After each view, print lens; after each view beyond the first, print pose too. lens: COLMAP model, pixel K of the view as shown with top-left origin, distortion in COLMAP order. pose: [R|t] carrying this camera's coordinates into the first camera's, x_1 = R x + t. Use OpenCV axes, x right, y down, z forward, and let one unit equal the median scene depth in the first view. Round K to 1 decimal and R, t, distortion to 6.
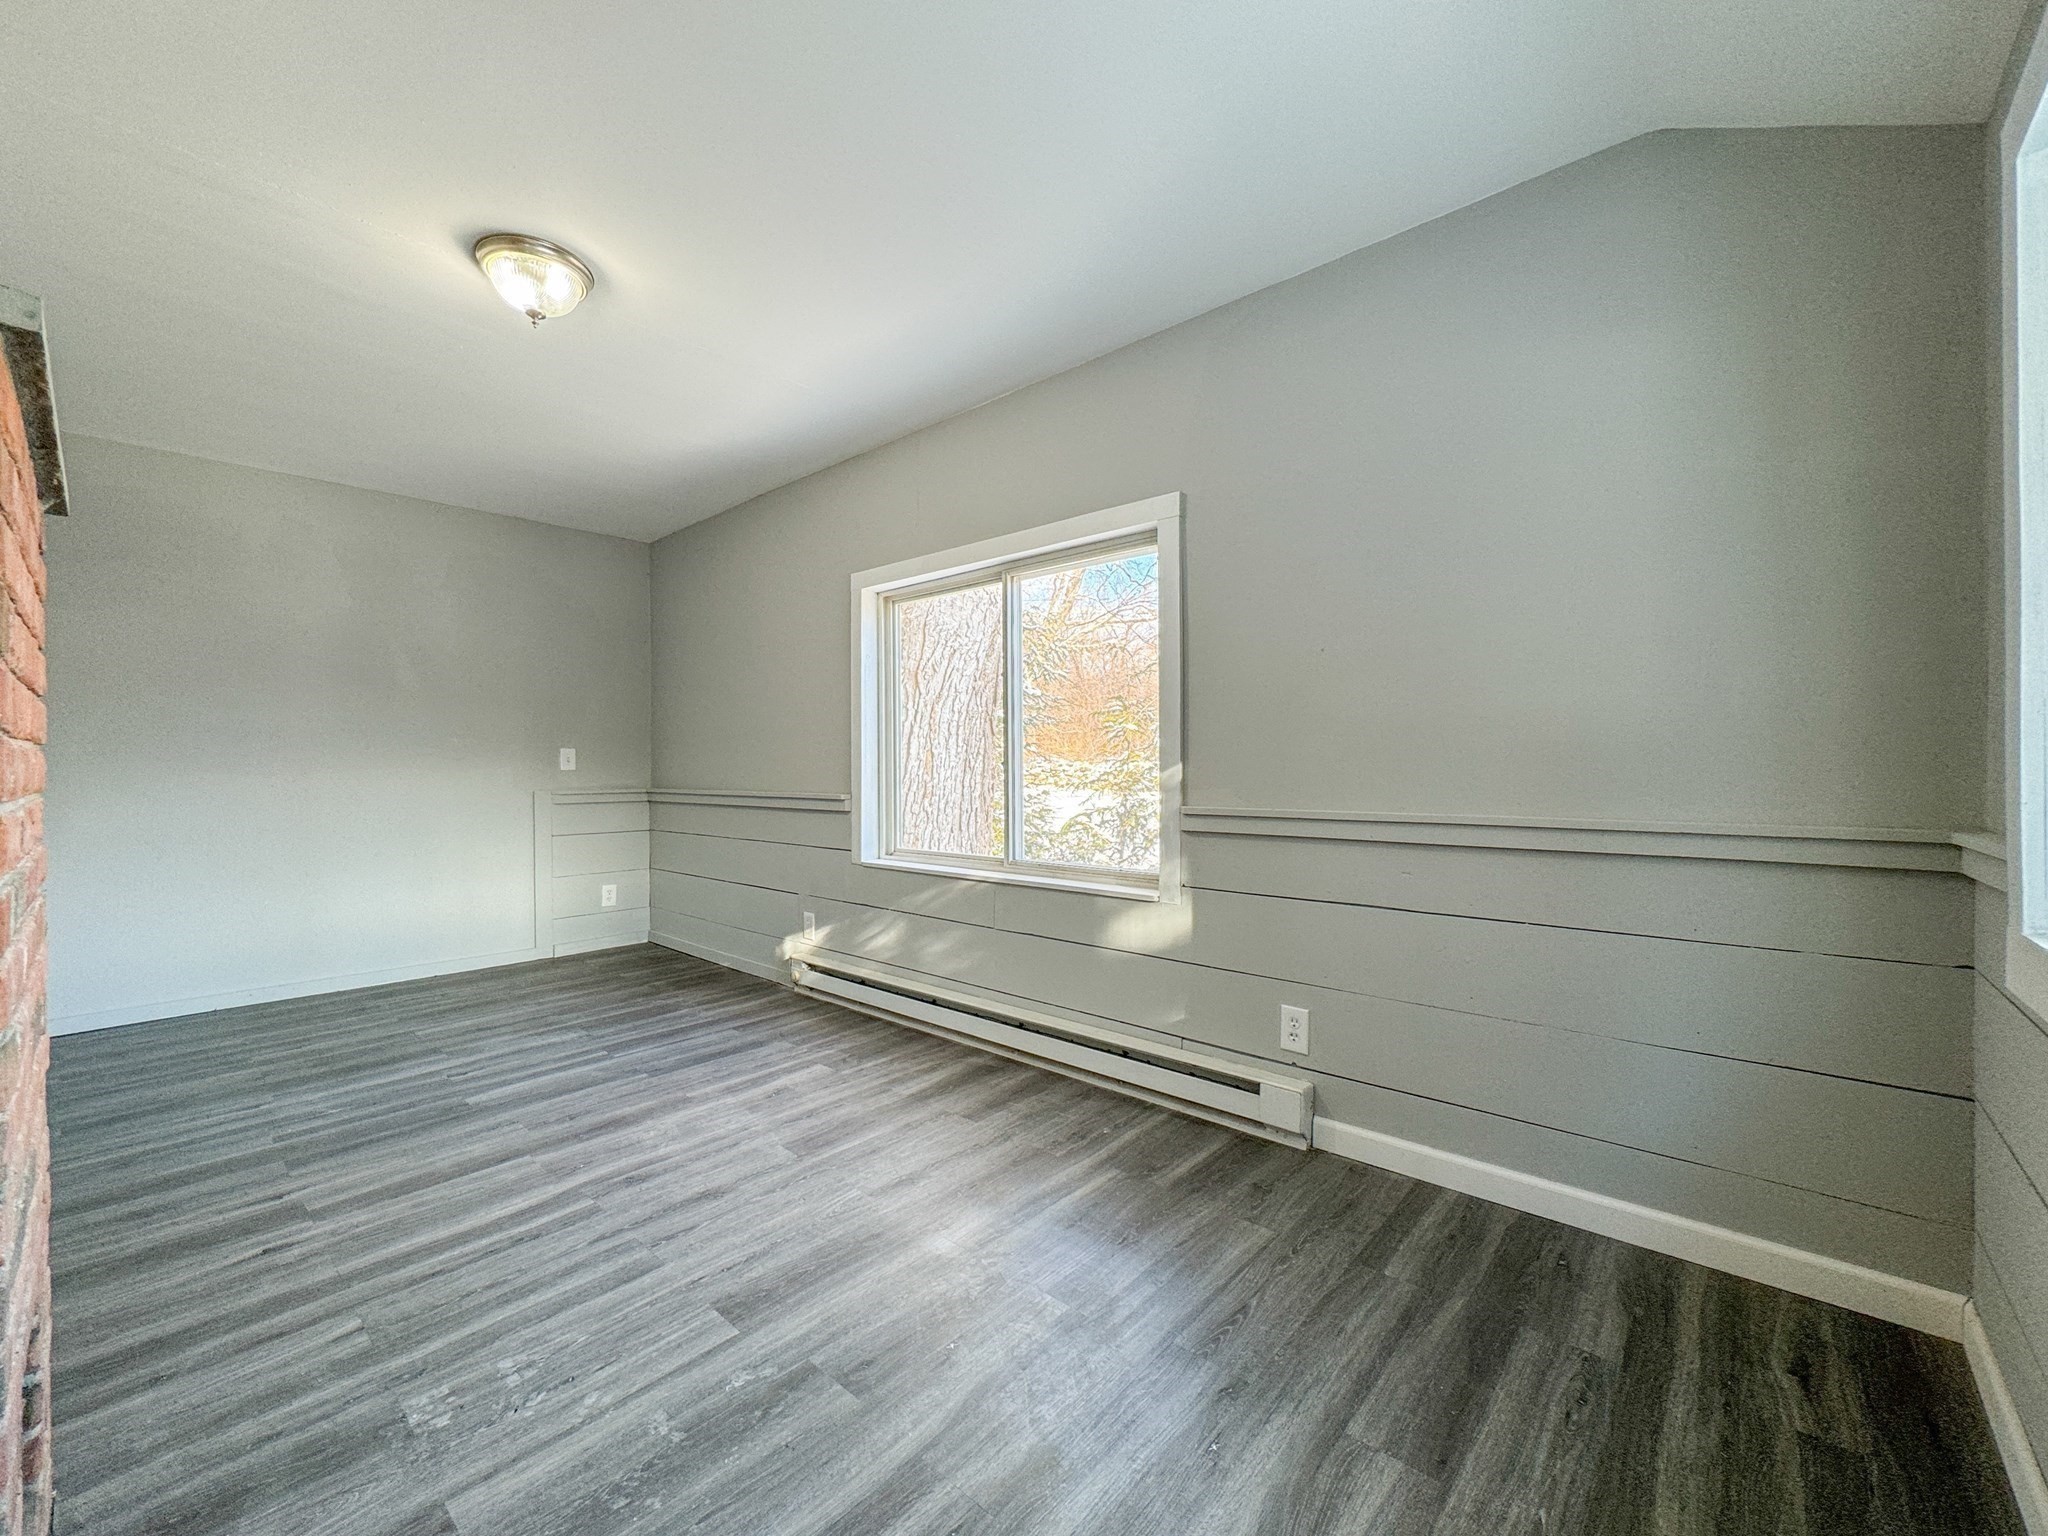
lens RADIAL K [[833.8, 0, 1043.5], [0, 833.8, 763.6], [0, 0, 1]] dist [0.001747, -0.001643]
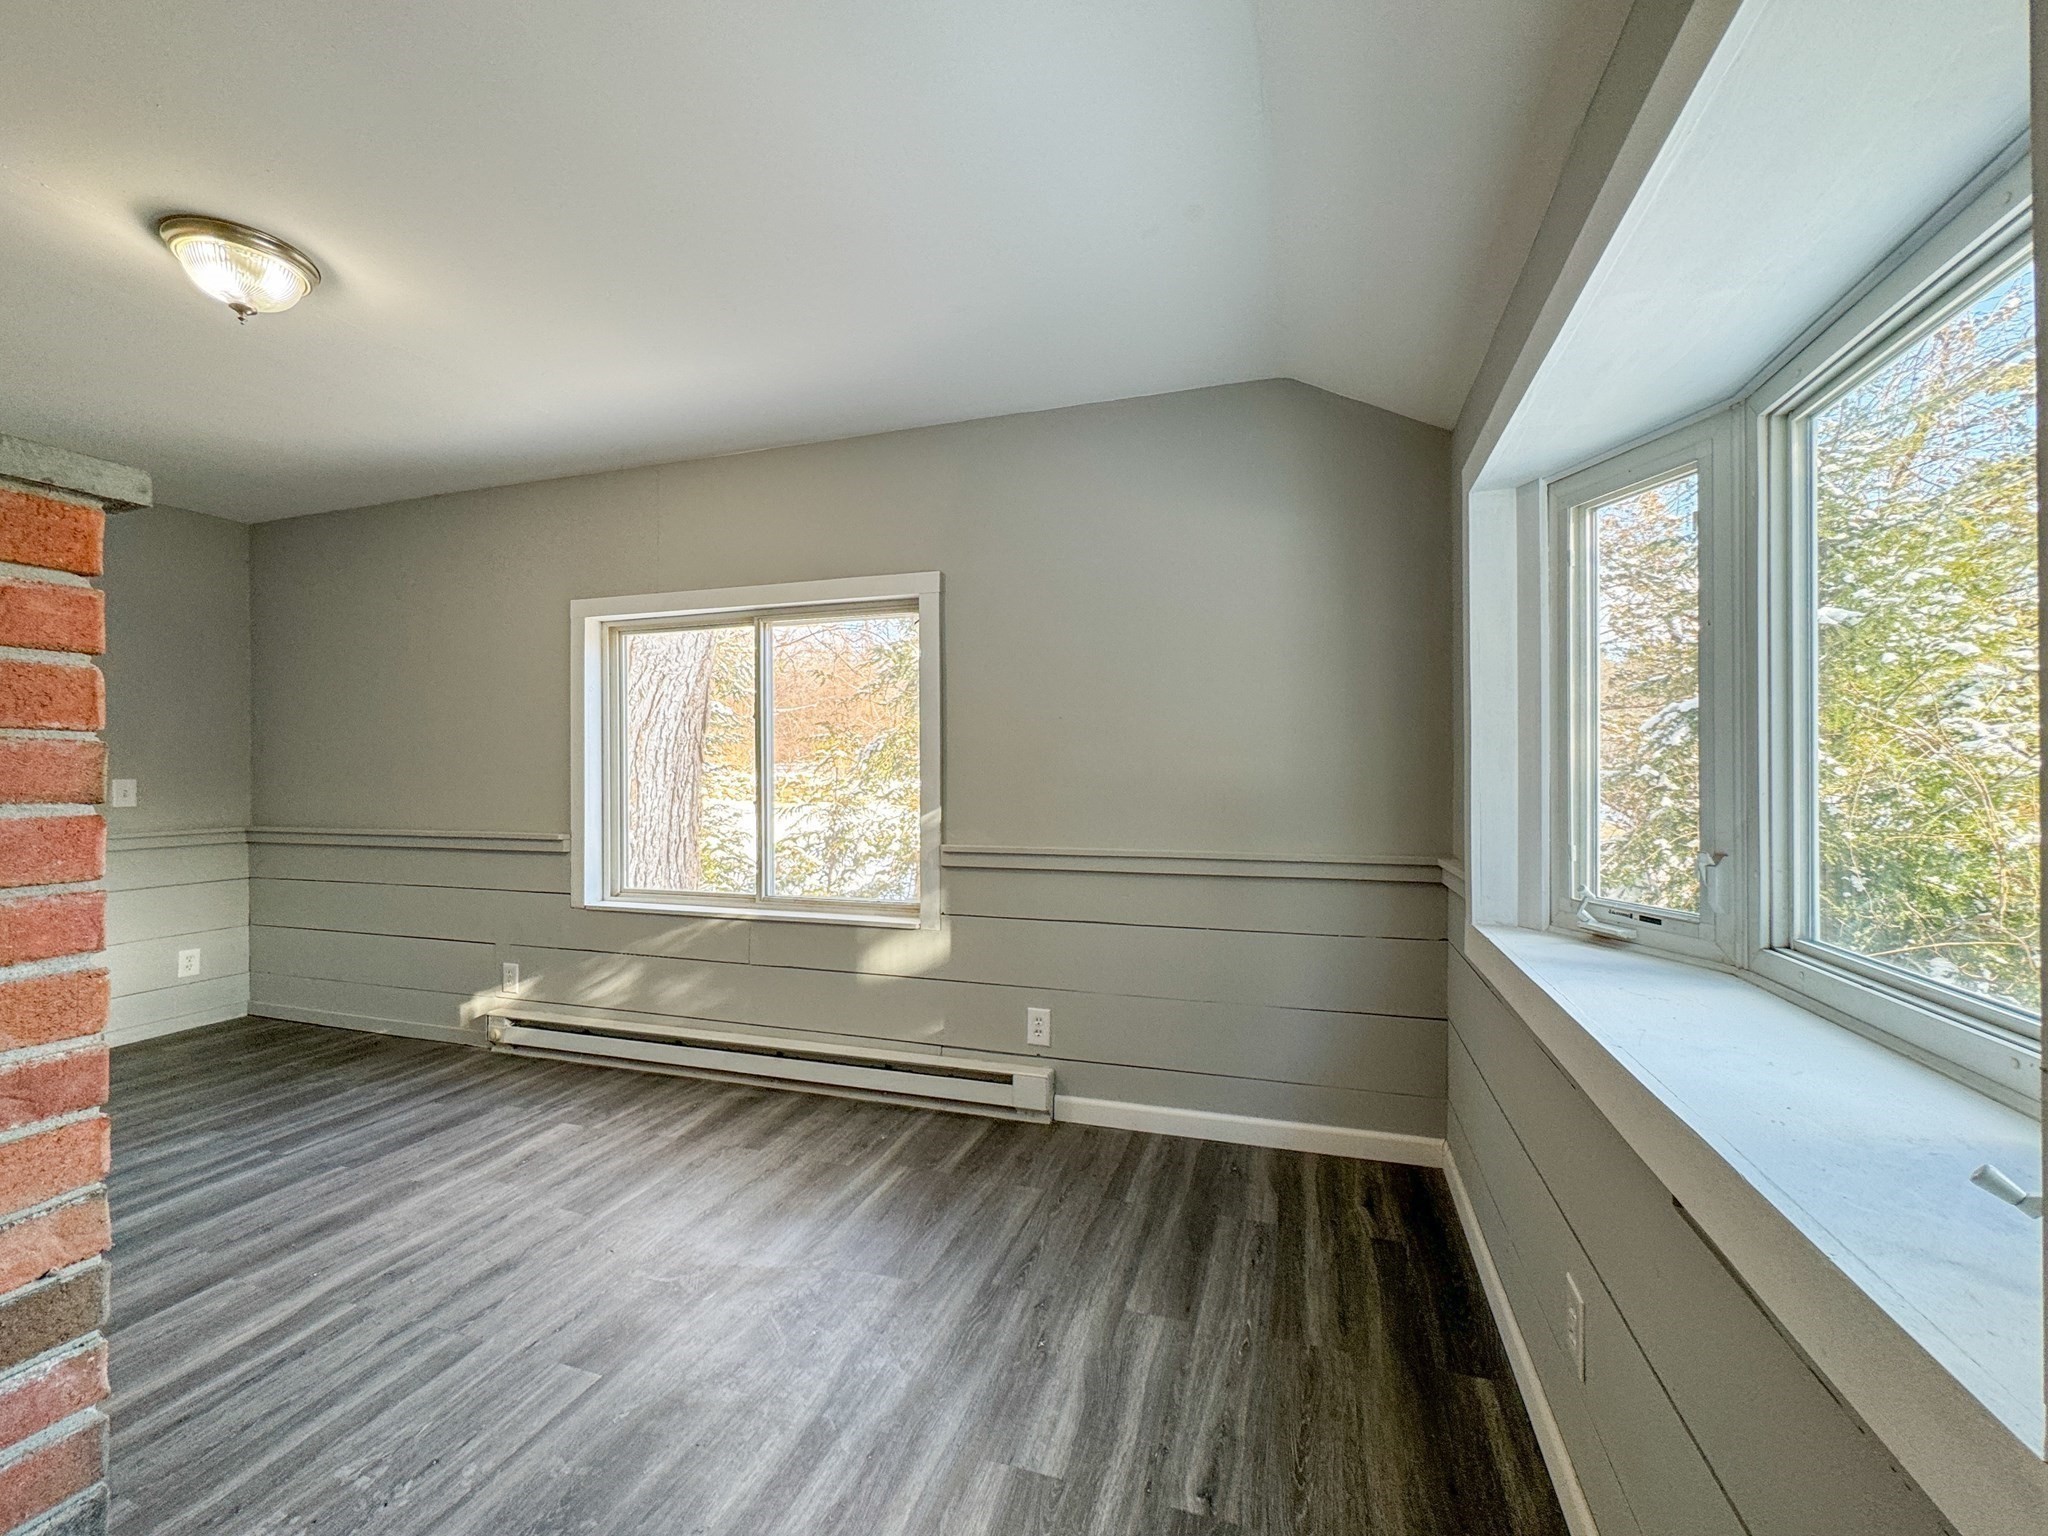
lens RADIAL K [[833.8, 0, 1053.6], [0, 833.8, 770.9], [0, 0, 1]] dist [0.001747, -0.001643]
pose [[0.914797, 0.003357, 0.403899, -0.161703], [-0.003558, 0.999994, -0.000255, -0.052799], [-0.403898, -0.001204, 0.914803, -0.119245]]
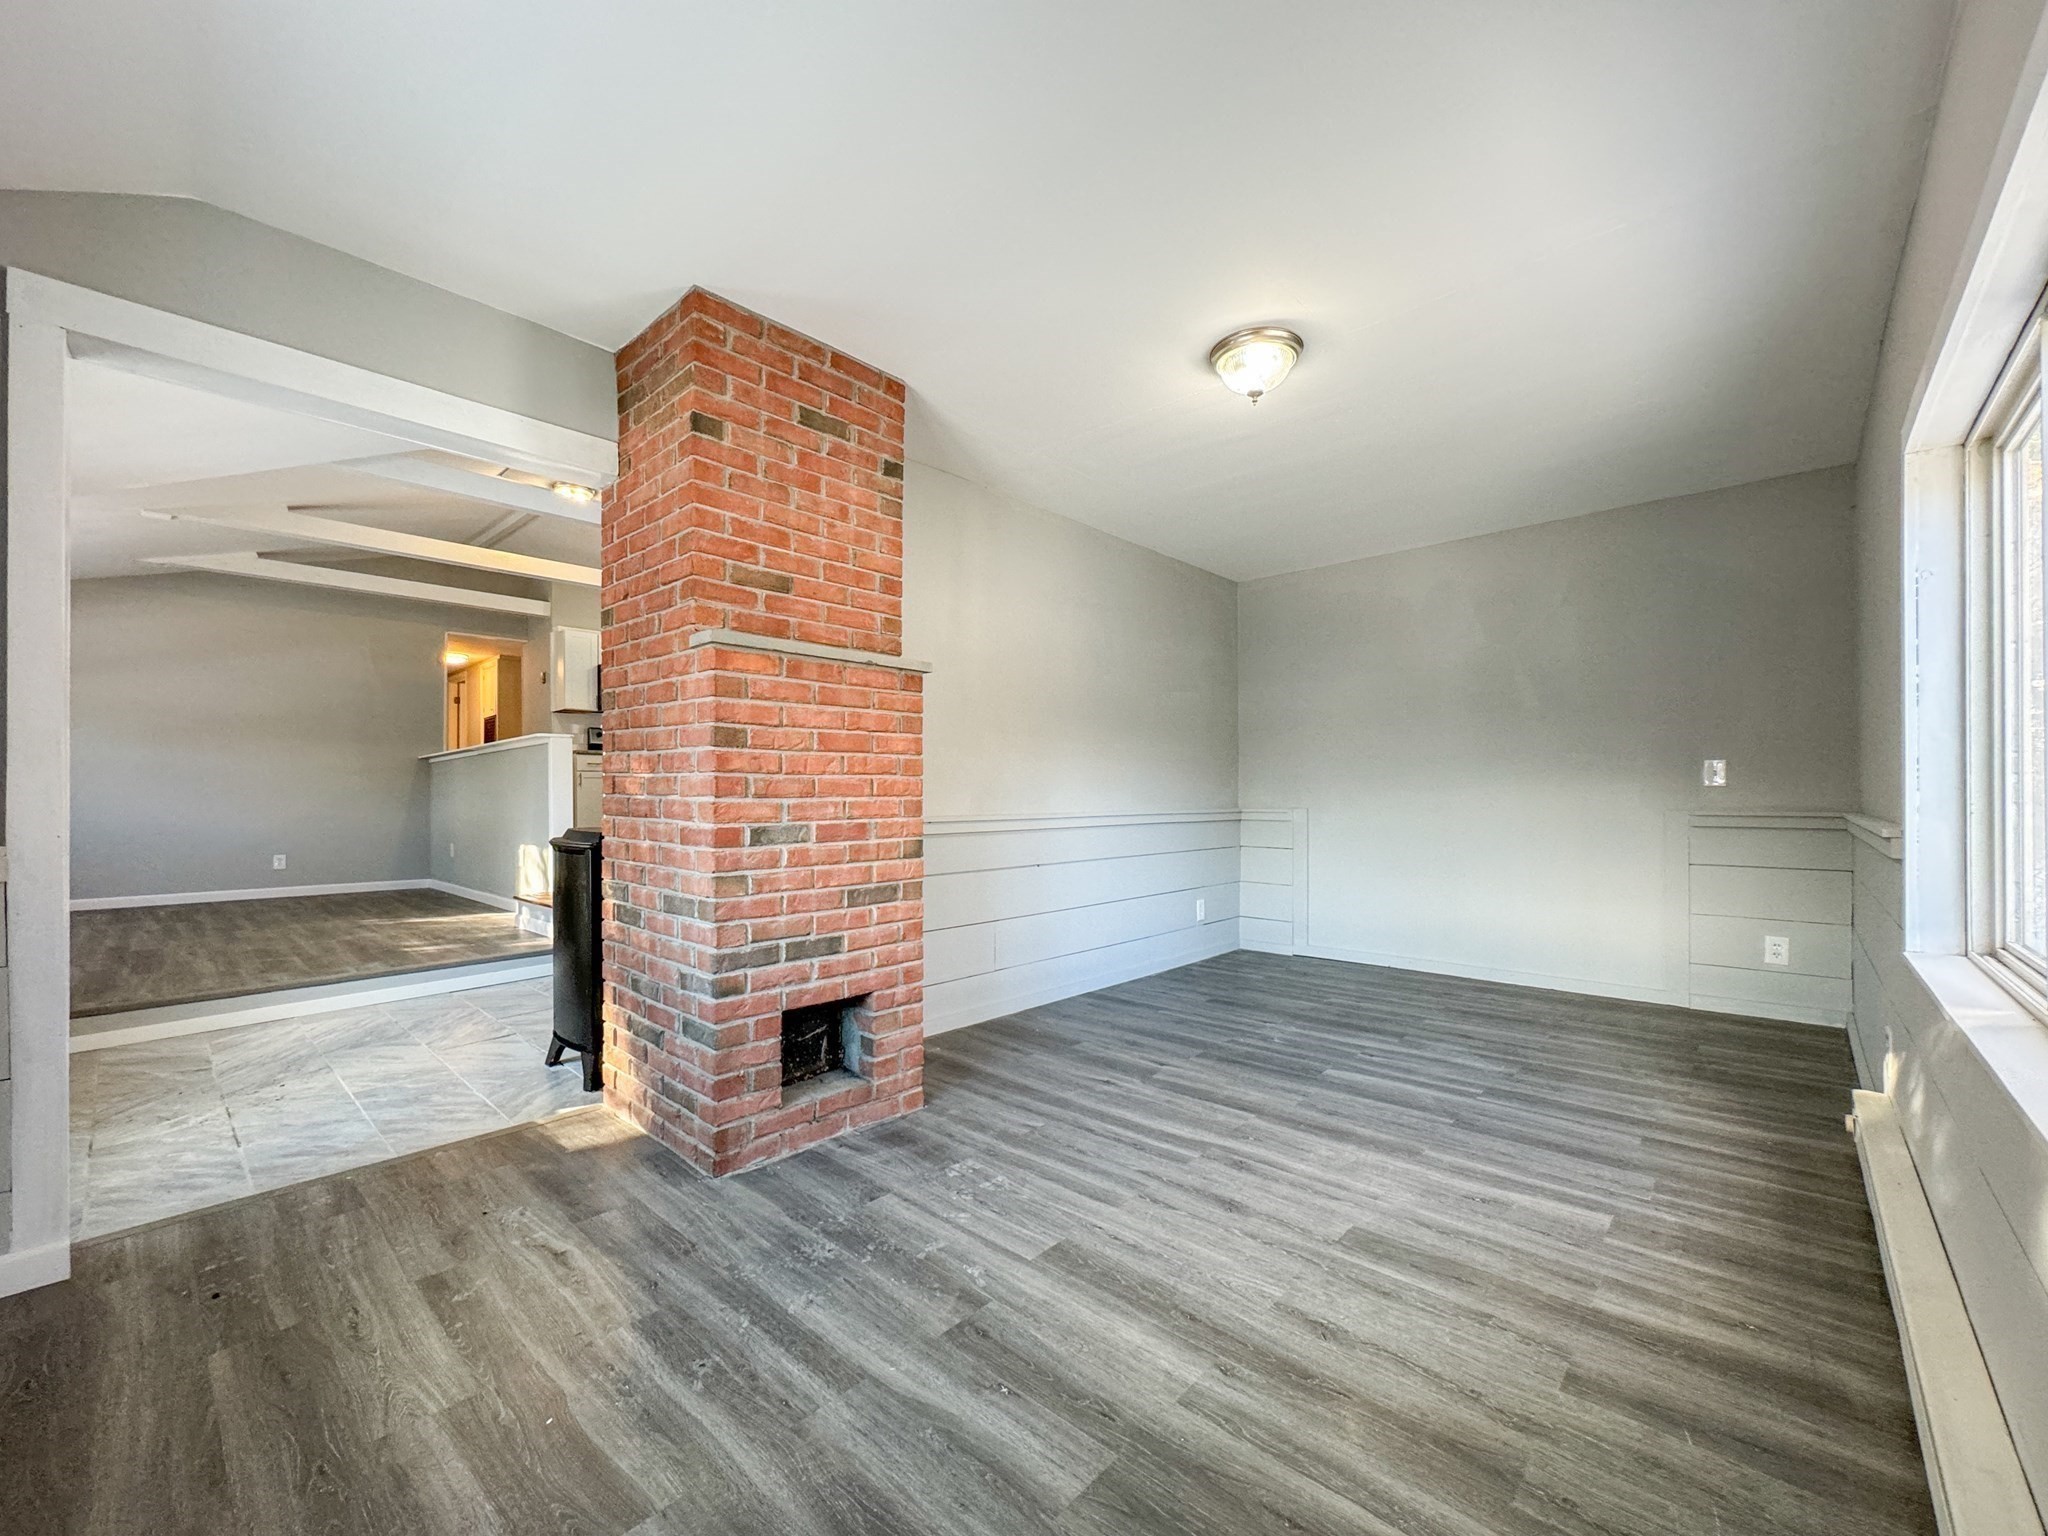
lens RADIAL K [[833.8, 0, 1018.9], [0, 833.8, 805.6], [0, 0, 1]] dist [0.001747, -0.001643]
pose [[-0.033925, 0.021588, -0.999191, 0.487469], [0.009934, 0.999725, 0.021262, 0.004121], [0.999375, -0.009205, -0.034130, 0.618454]]
